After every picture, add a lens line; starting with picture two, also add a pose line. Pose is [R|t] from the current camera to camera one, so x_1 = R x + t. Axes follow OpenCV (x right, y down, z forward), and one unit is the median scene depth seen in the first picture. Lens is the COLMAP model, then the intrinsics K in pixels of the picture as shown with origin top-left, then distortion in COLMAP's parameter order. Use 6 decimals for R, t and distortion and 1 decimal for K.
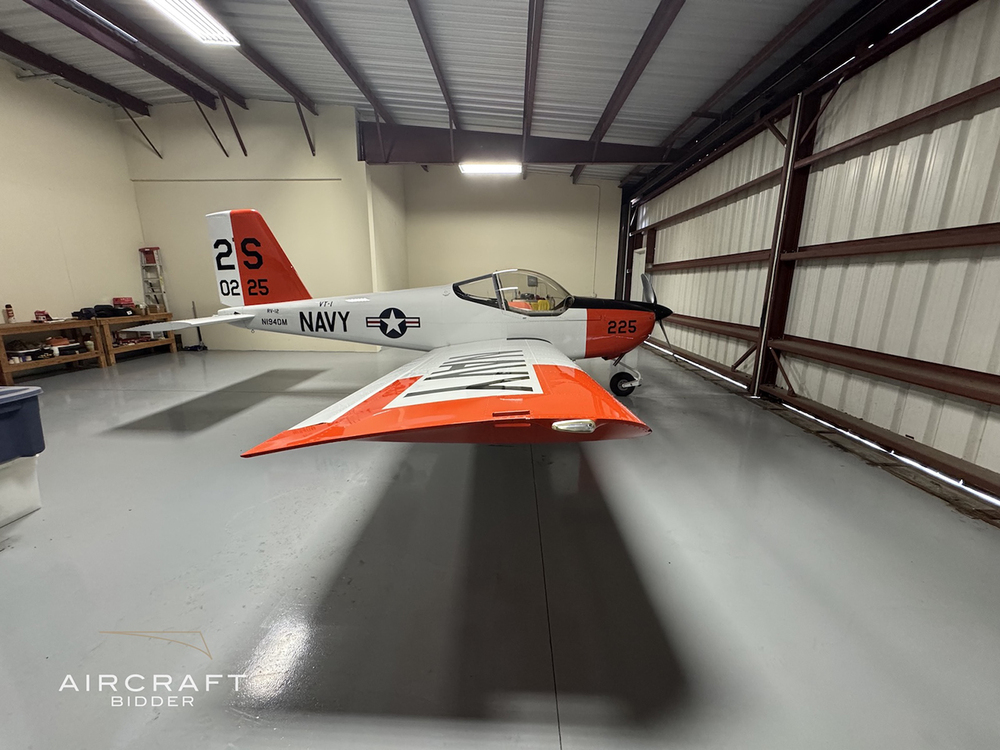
lens RADIAL K [[399.8, 0, 500.0], [0, 399.8, 375.0], [0, 0, 1]] dist [-0.002314, -0.000185]
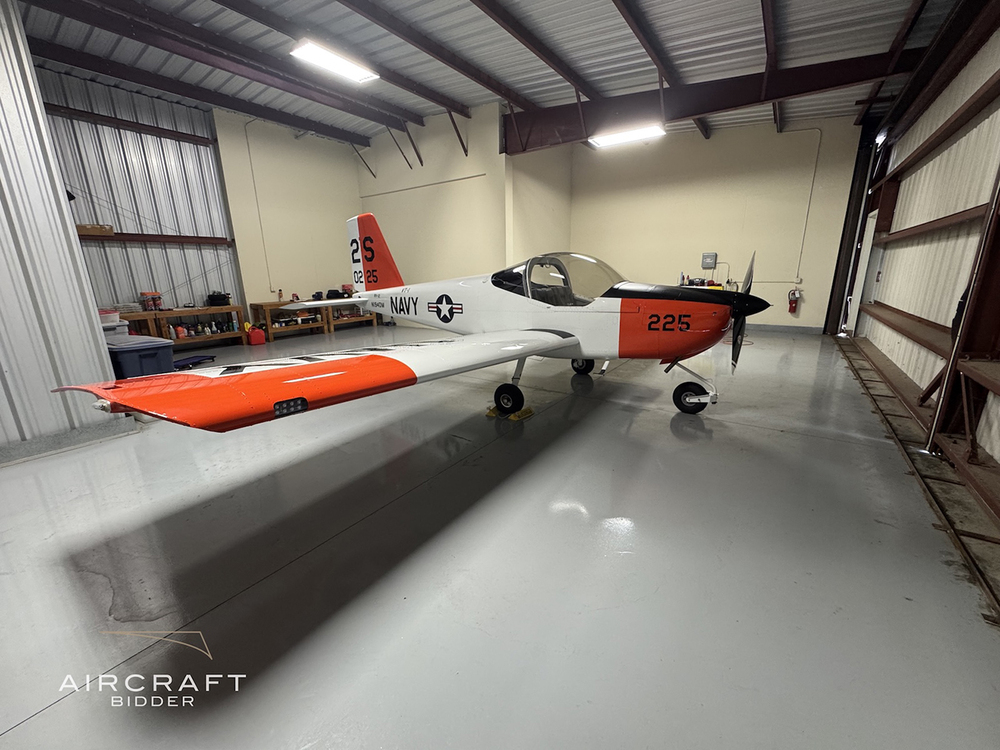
lens RADIAL K [[399.8, 0, 500.0], [0, 399.8, 375.0], [0, 0, 1]] dist [-0.002314, -0.000185]
pose [[0.838872, 0.118500, -0.531274, 0.423593], [-0.100389, 0.992954, 0.062964, -0.033759], [0.534992, 0.000516, 0.844857, 0.165179]]
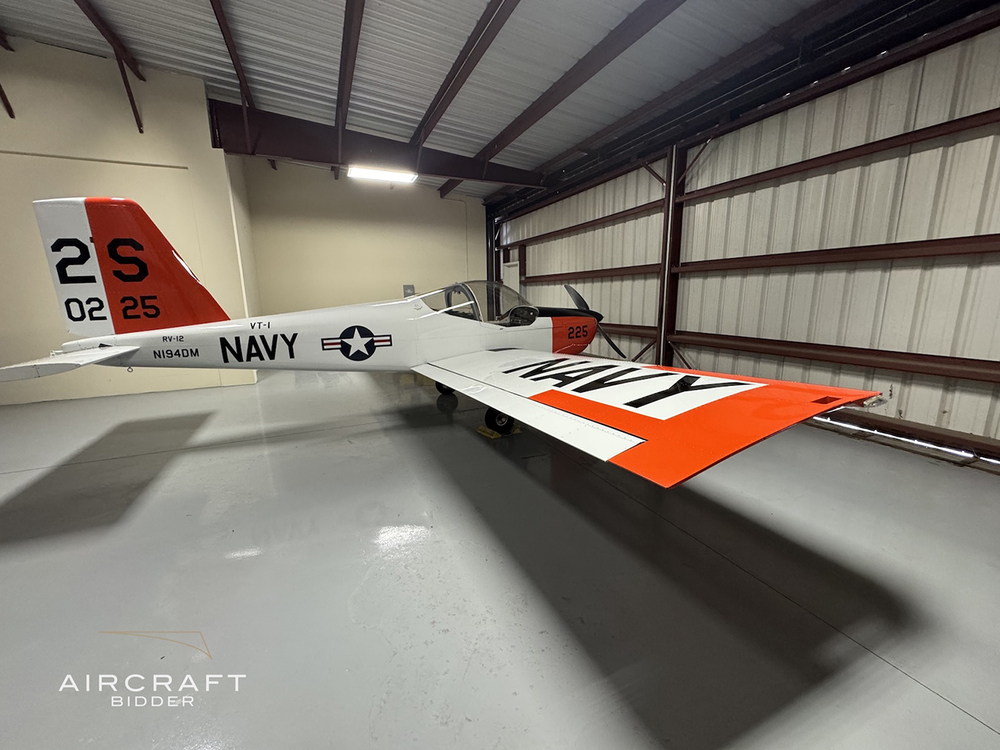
lens RADIAL K [[399.8, 0, 500.0], [0, 399.8, 375.0], [0, 0, 1]] dist [-0.002314, -0.000185]
pose [[0.897905, -0.104574, 0.427587, -0.348509], [0.117389, 0.993079, -0.003634, -0.022035], [-0.424248, 0.053457, 0.903967, 0.092145]]
